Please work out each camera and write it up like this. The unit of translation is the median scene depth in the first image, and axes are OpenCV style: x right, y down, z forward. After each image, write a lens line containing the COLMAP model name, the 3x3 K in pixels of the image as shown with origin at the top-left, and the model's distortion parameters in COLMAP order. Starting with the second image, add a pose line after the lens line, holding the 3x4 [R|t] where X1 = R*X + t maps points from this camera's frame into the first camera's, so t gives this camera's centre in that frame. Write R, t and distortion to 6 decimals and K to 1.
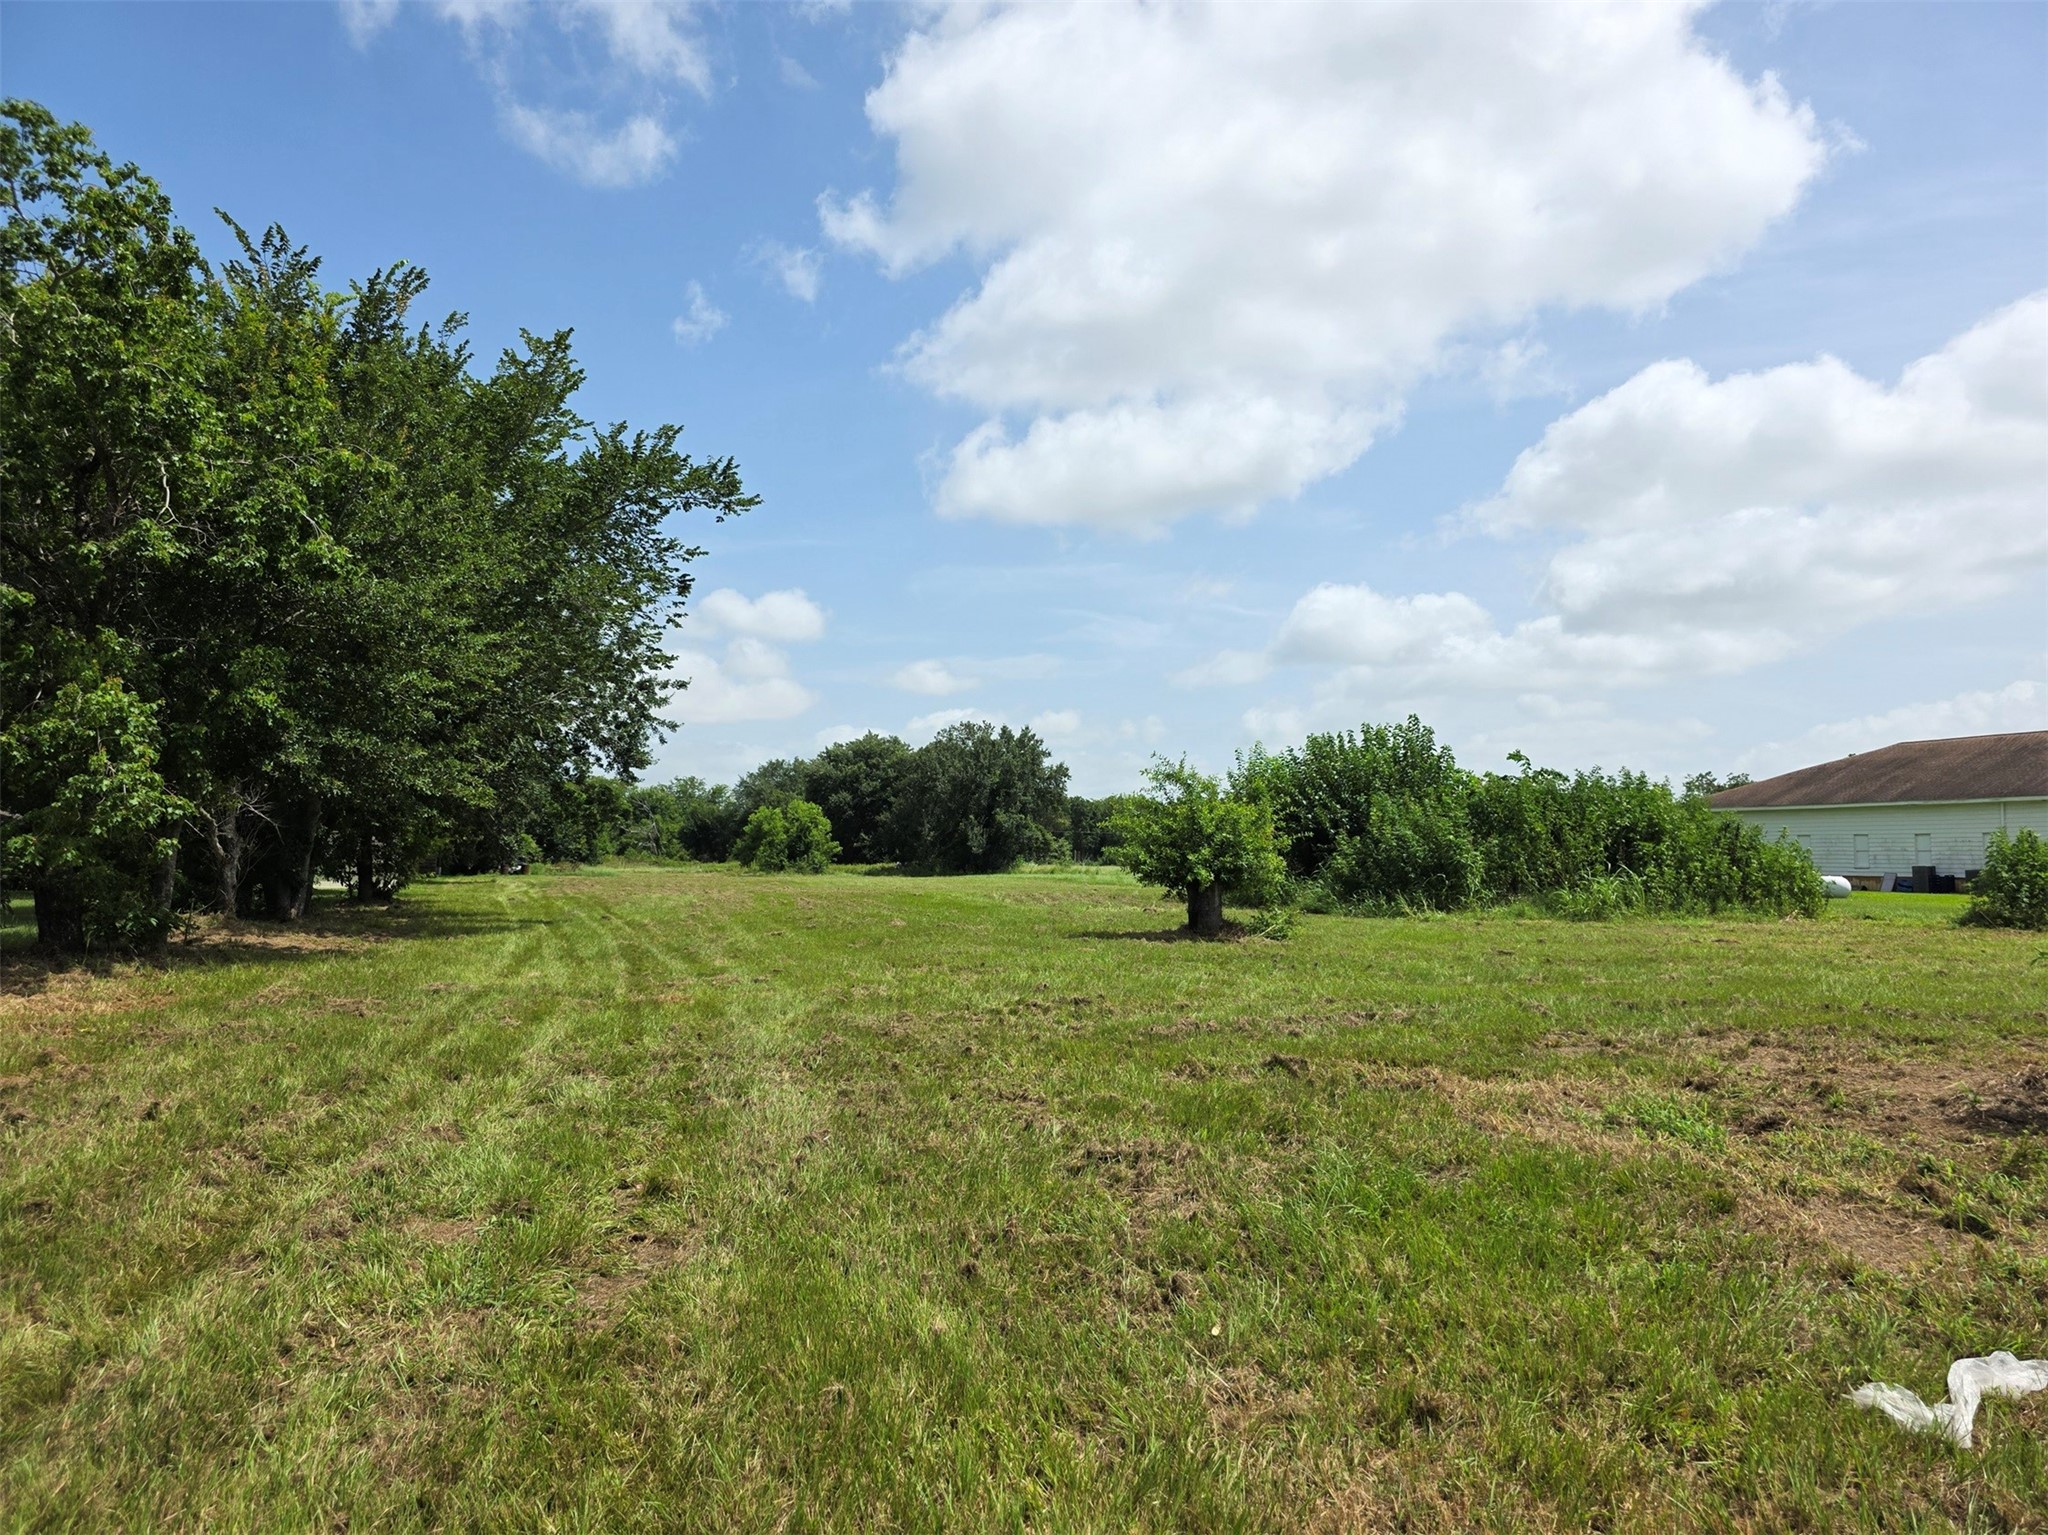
lens RADIAL K [[1424.3, 0, 1024.0], [0, 1424.3, 767.5], [0, 0, 1]] dist [0.065878, -0.047209]
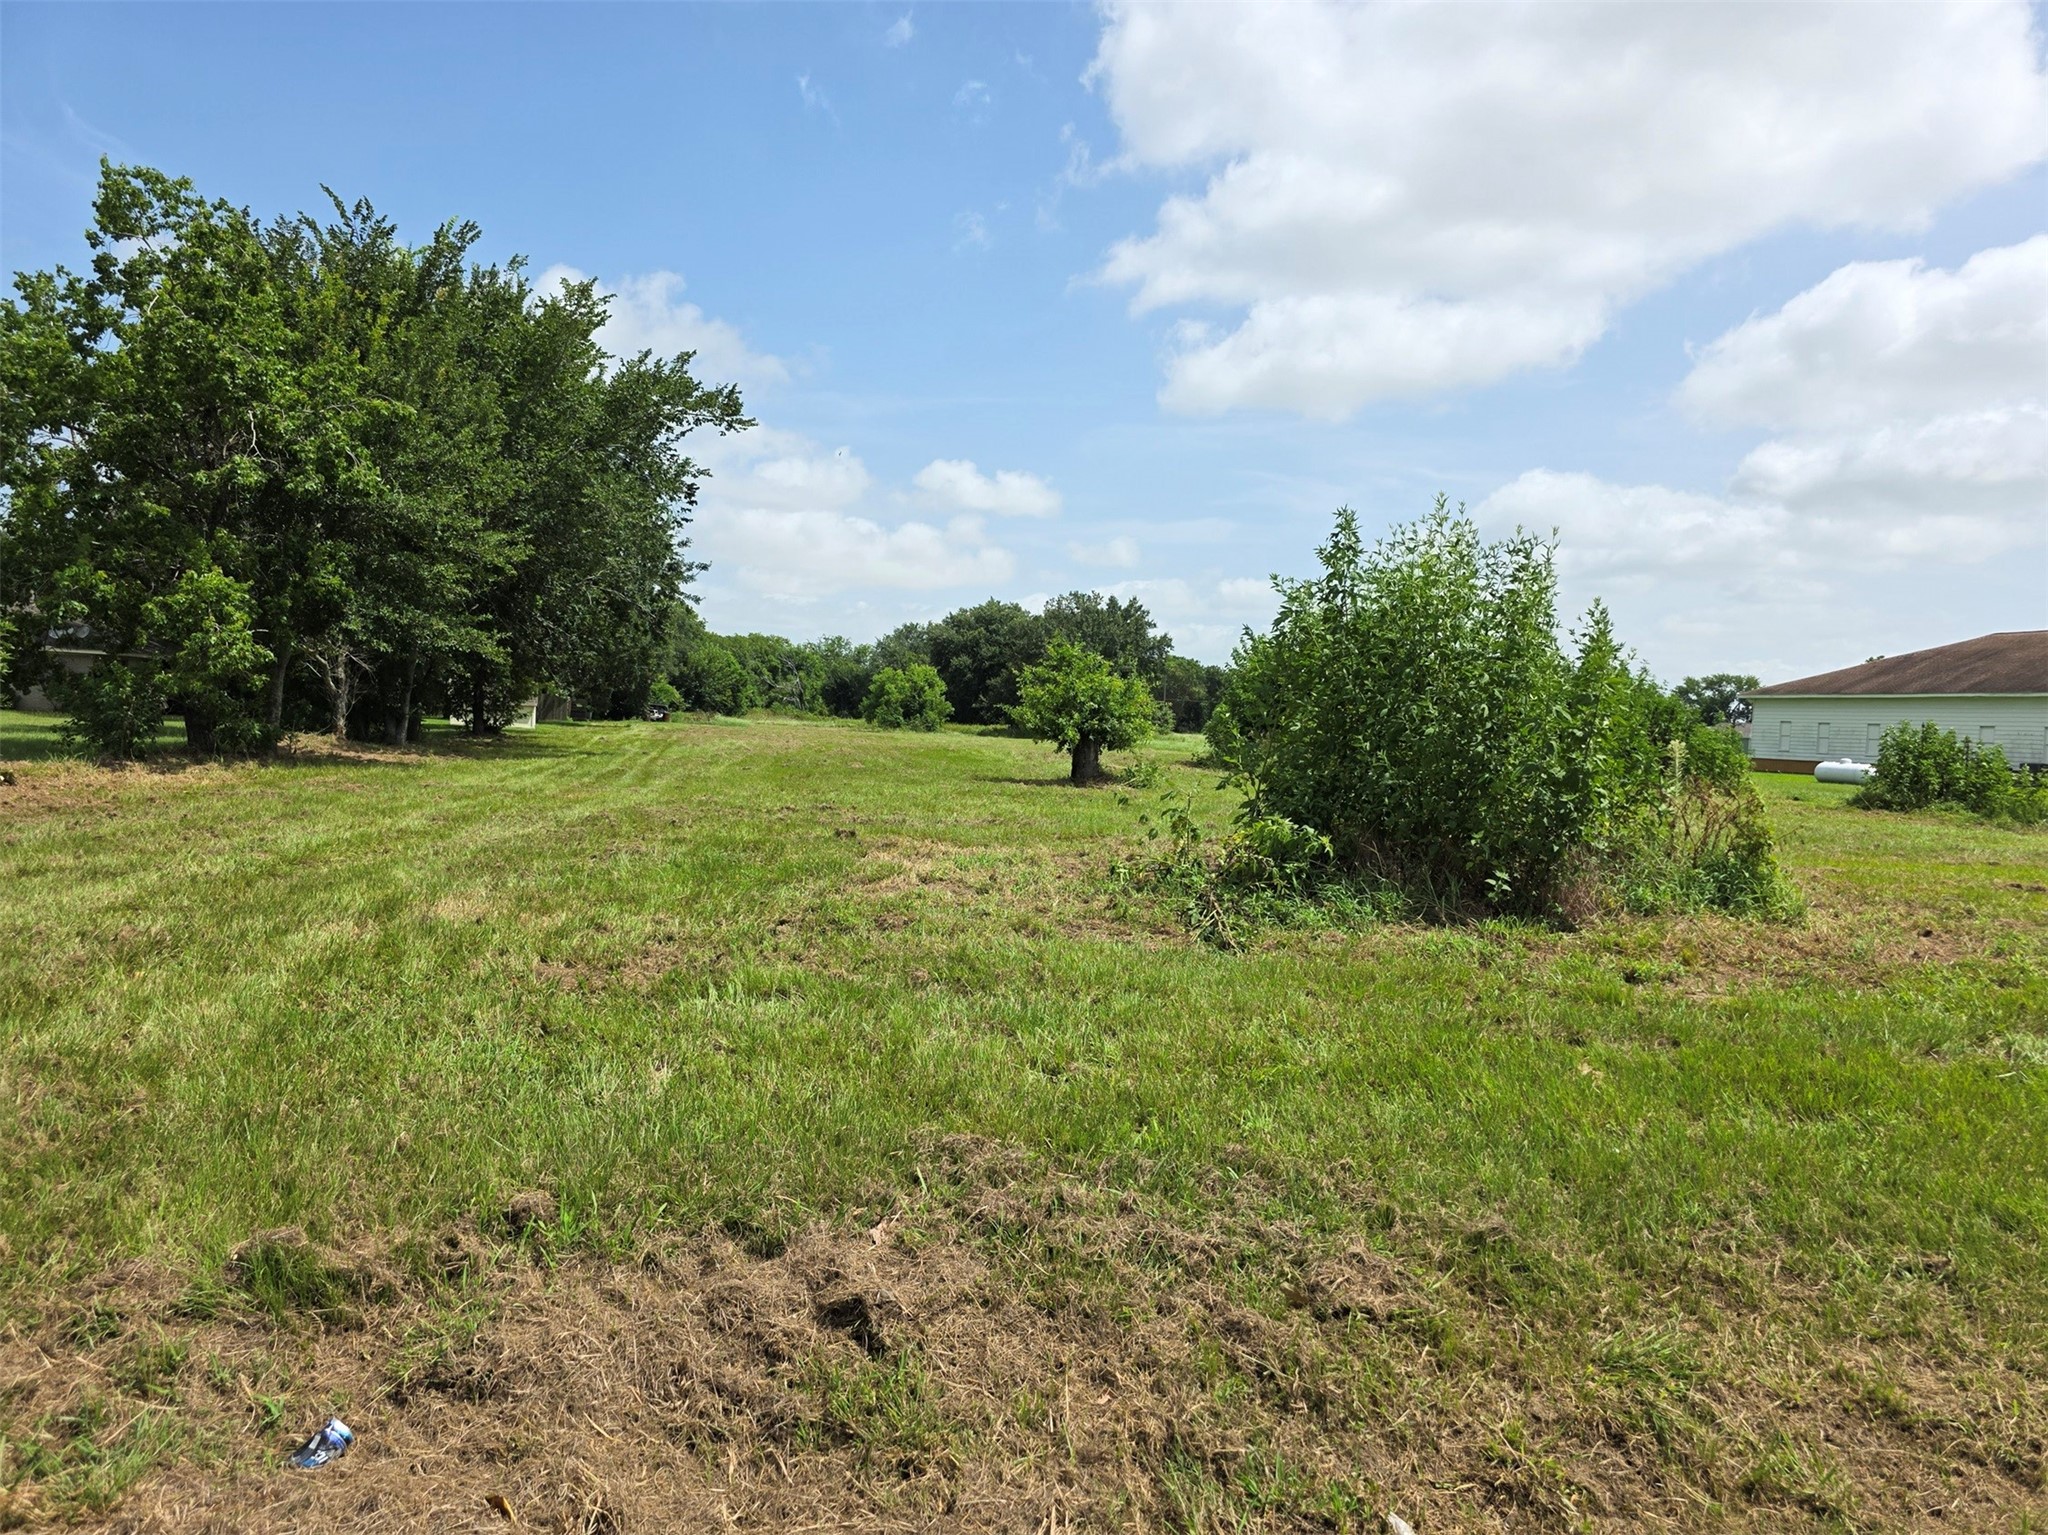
lens RADIAL K [[1424.3, 0, 1024.0], [0, 1424.3, 767.5], [0, 0, 1]] dist [0.065878, -0.047209]
pose [[0.991971, 0.037660, -0.120725, 0.061012], [-0.026118, 0.995058, 0.095802, -0.003474], [0.123736, -0.091879, 0.988052, -0.060992]]
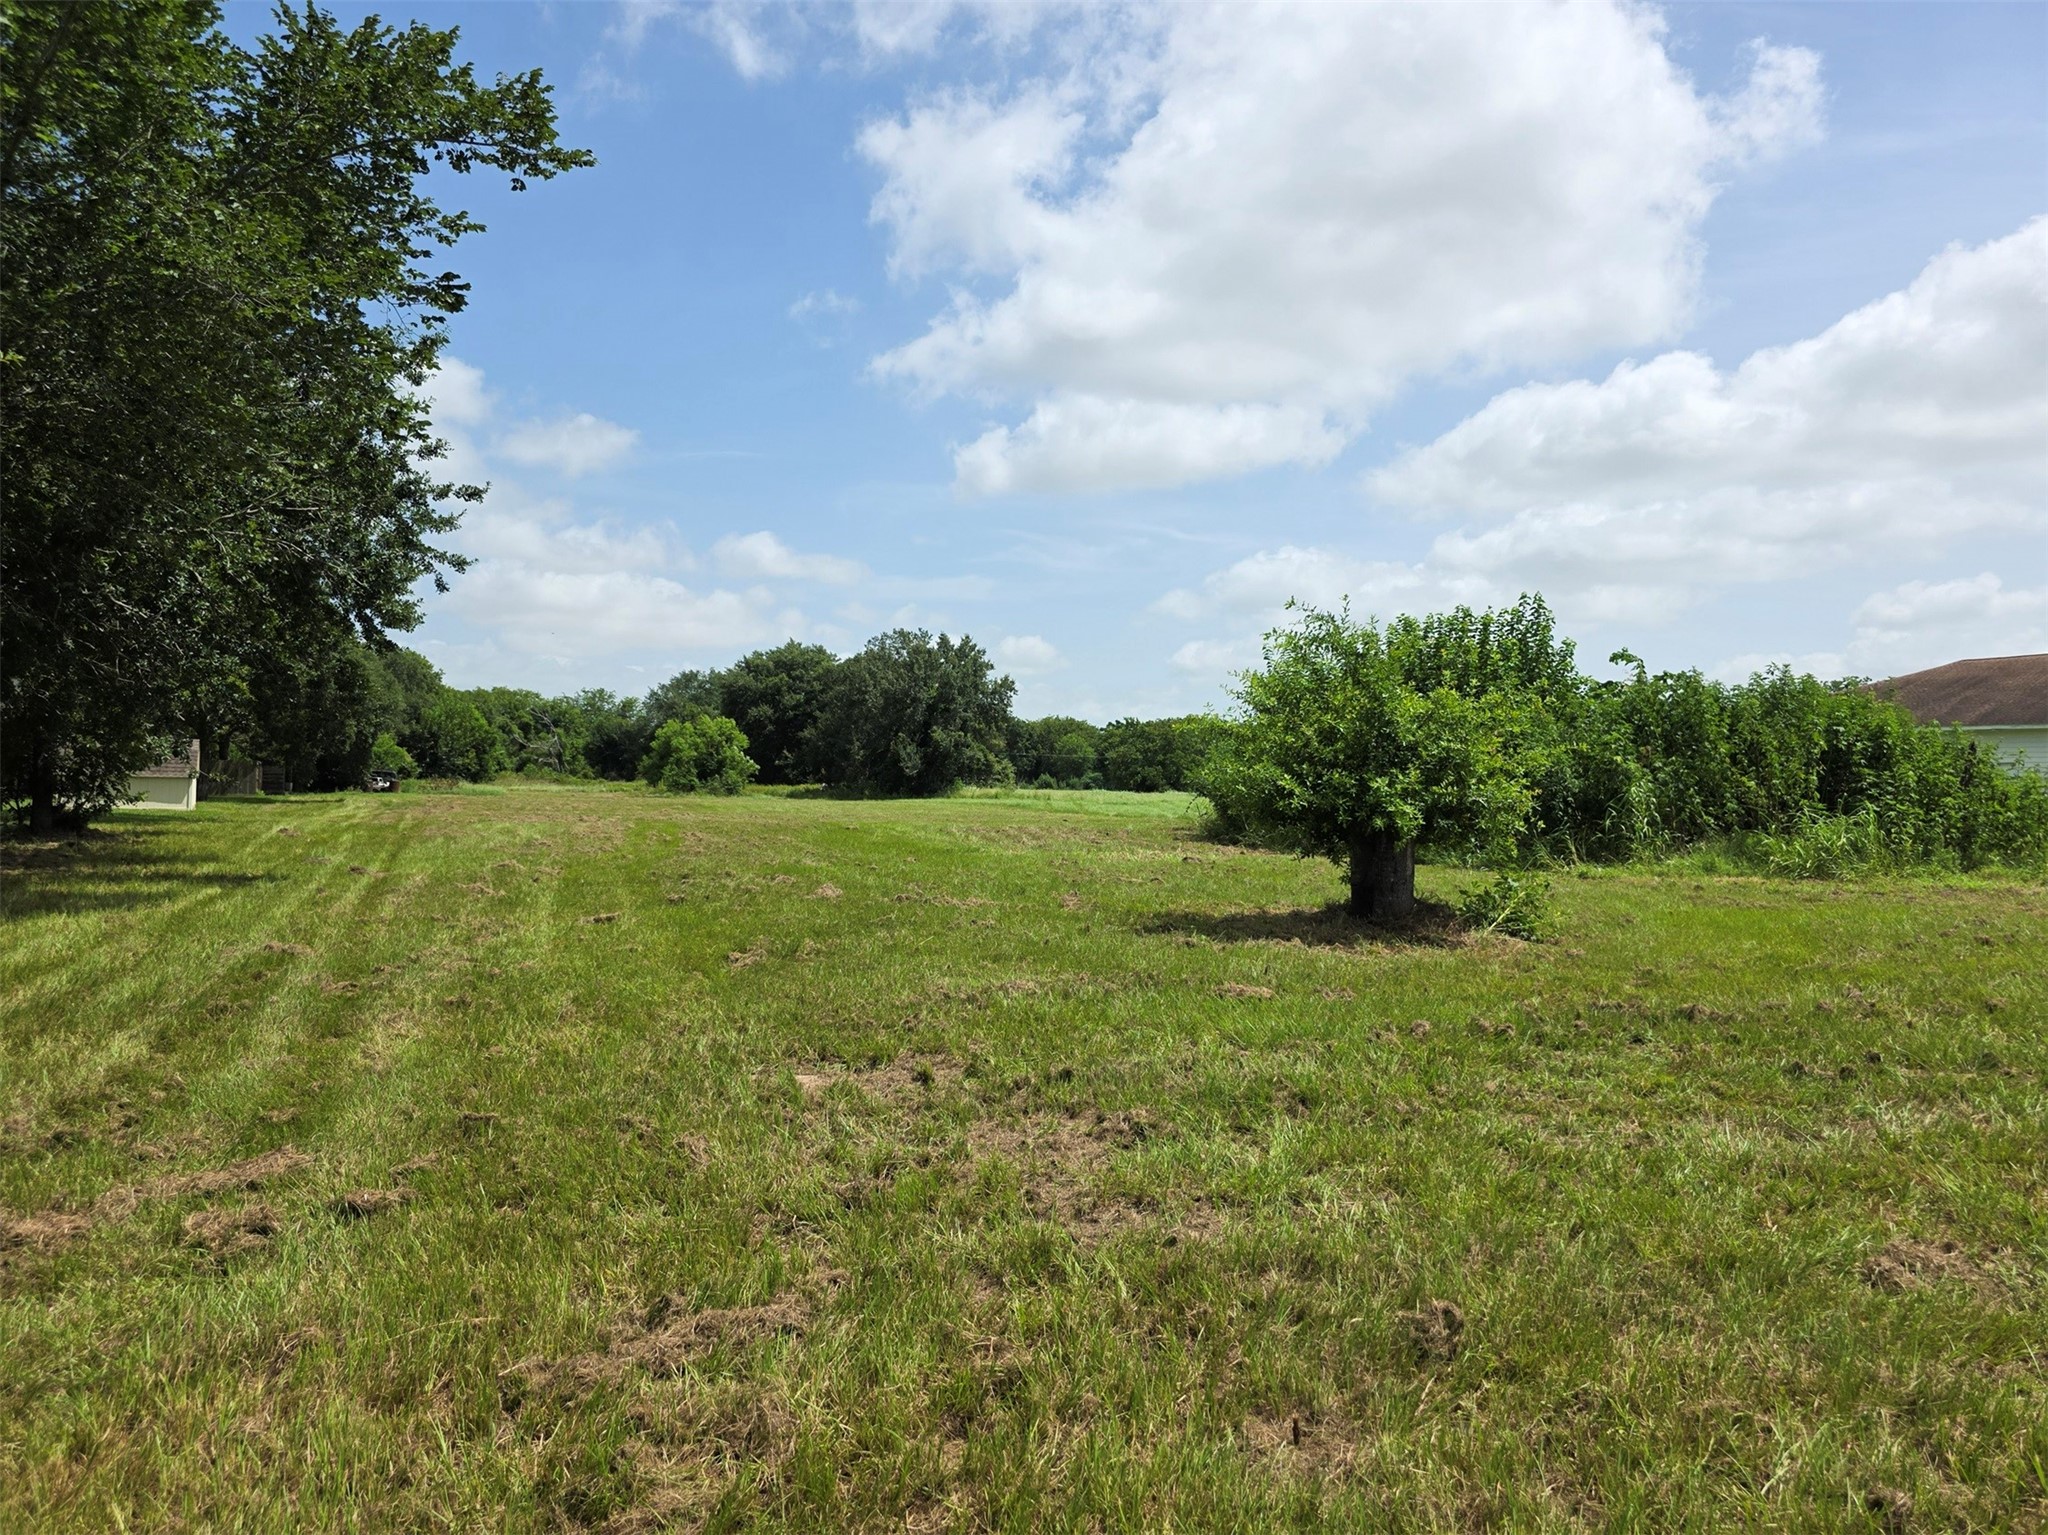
lens RADIAL K [[1398.8, 0, 1024.0], [0, 1398.8, 767.5], [0, 0, 1]] dist [0.016667, -0.047046]
pose [[0.998403, 0.012212, 0.055159, -0.011848], [-0.015175, 0.998445, 0.053636, 0.007915], [-0.054419, -0.054387, 0.997036, 0.127930]]
